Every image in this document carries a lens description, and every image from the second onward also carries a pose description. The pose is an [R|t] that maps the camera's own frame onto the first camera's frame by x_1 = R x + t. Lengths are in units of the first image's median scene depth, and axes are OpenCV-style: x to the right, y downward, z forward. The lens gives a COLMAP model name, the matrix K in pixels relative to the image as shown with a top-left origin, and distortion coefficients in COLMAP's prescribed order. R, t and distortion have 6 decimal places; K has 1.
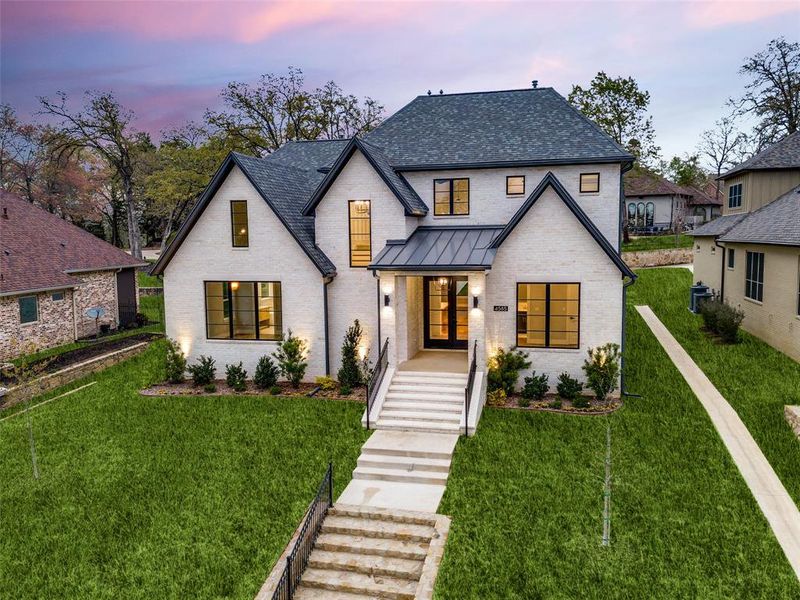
lens RADIAL K [[600.2, 0, 400.0], [0, 600.2, 300.0], [0, 0, 1]] dist [0.002562, 0.000137]
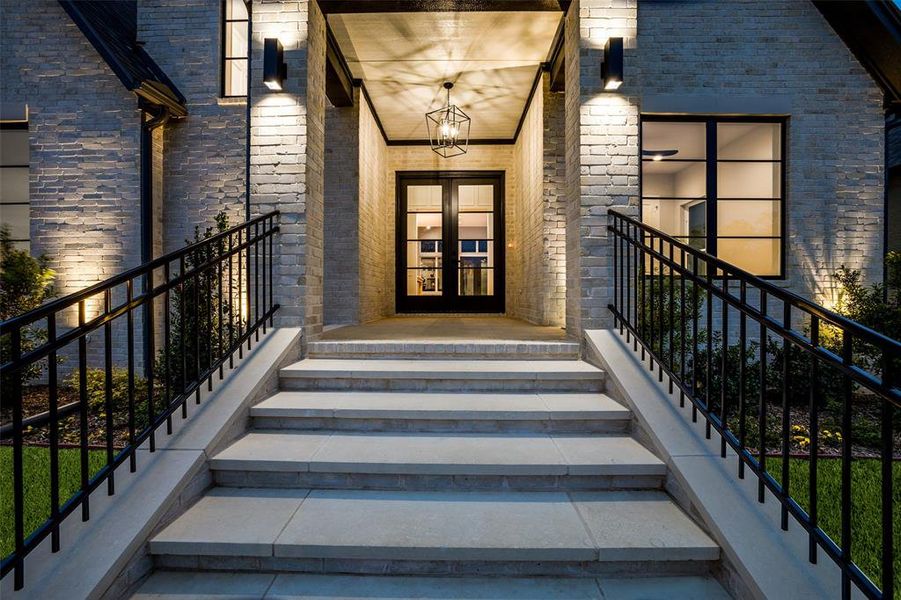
lens RADIAL K [[371.2, 0, 449.1], [0, 371.2, 297.2], [0, 0, 1]] dist [-0.000748, -0.000042]
pose [[0.976948, 0.009437, 0.213268, 0.016369], [0.008424, 0.996540, -0.082688, 0.103166], [-0.213310, 0.082579, 0.973488, 0.734257]]
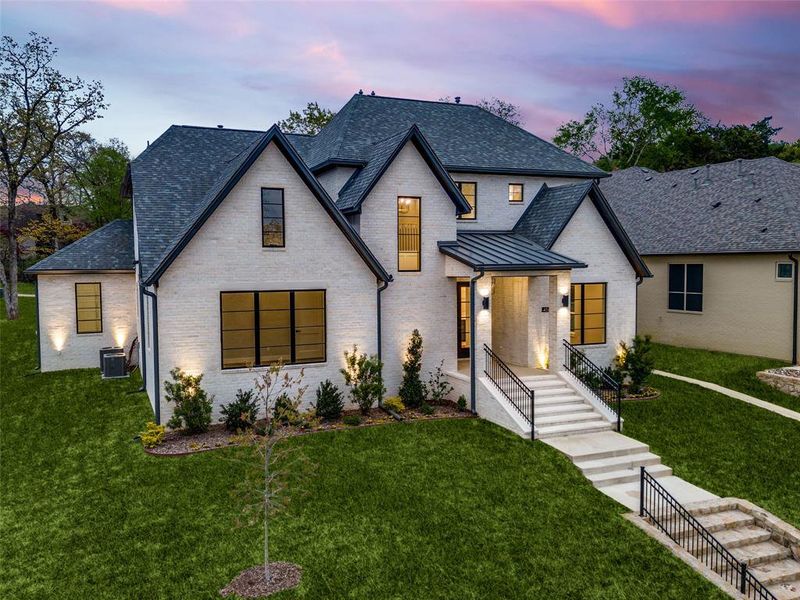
lens RADIAL K [[593.7, 0, 400.0], [0, 593.7, 300.0], [0, 0, 1]] dist [-0.029658, -0.000639]
pose [[0.838676, -0.031808, 0.543701, -0.560527], [0.049879, 0.998584, -0.018520, 0.004022], [-0.542342, 0.042652, 0.839075, 0.263756]]
